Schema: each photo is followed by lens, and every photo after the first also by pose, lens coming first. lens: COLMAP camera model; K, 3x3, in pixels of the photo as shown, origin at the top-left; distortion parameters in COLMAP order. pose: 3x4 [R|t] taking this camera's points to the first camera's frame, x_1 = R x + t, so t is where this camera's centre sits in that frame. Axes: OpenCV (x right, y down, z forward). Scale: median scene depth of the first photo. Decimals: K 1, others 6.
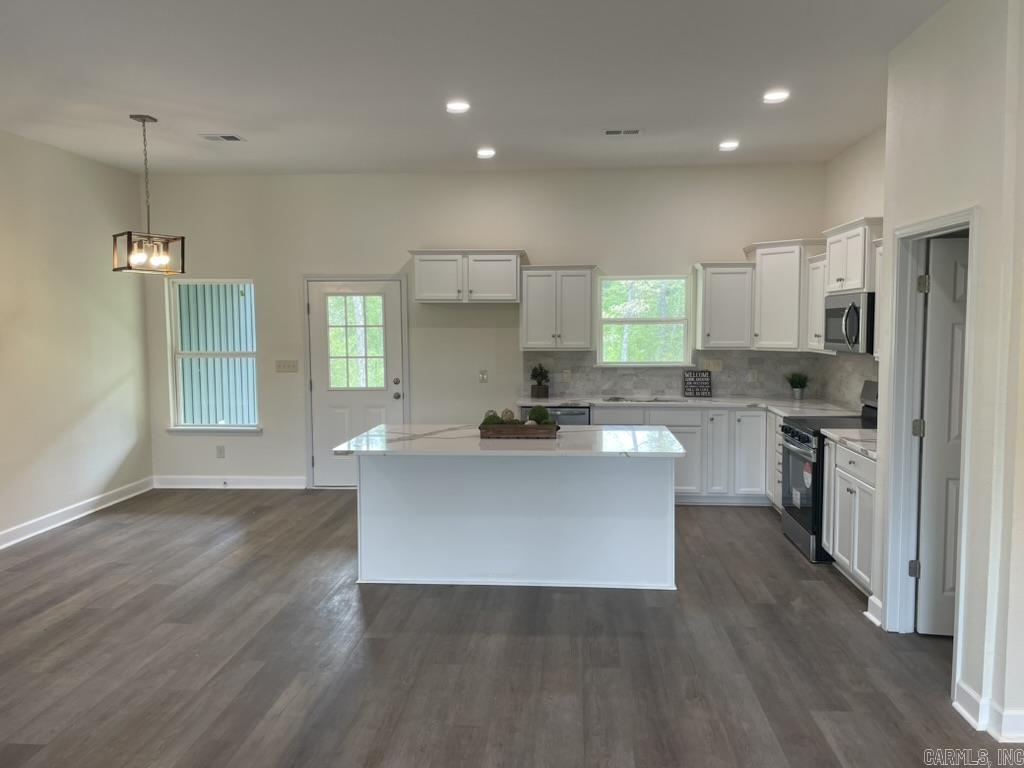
lens RADIAL K [[787.2, 0, 512.0], [0, 787.2, 384.0], [0, 0, 1]] dist [0.126138, -0.160390]
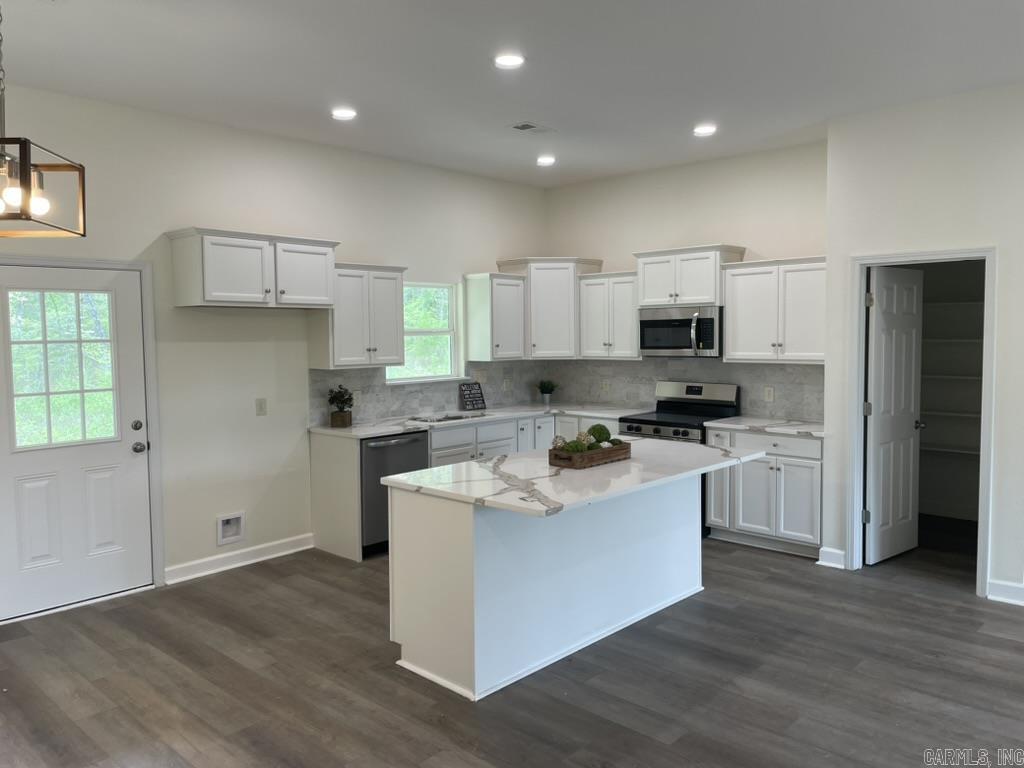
lens RADIAL K [[787.2, 0, 512.0], [0, 787.2, 384.0], [0, 0, 1]] dist [0.126138, -0.160390]
pose [[0.612667, -0.055185, 0.788413, -0.511567], [0.071445, 0.997342, 0.014289, -0.026498], [-0.787106, 0.047574, 0.614981, 0.375023]]
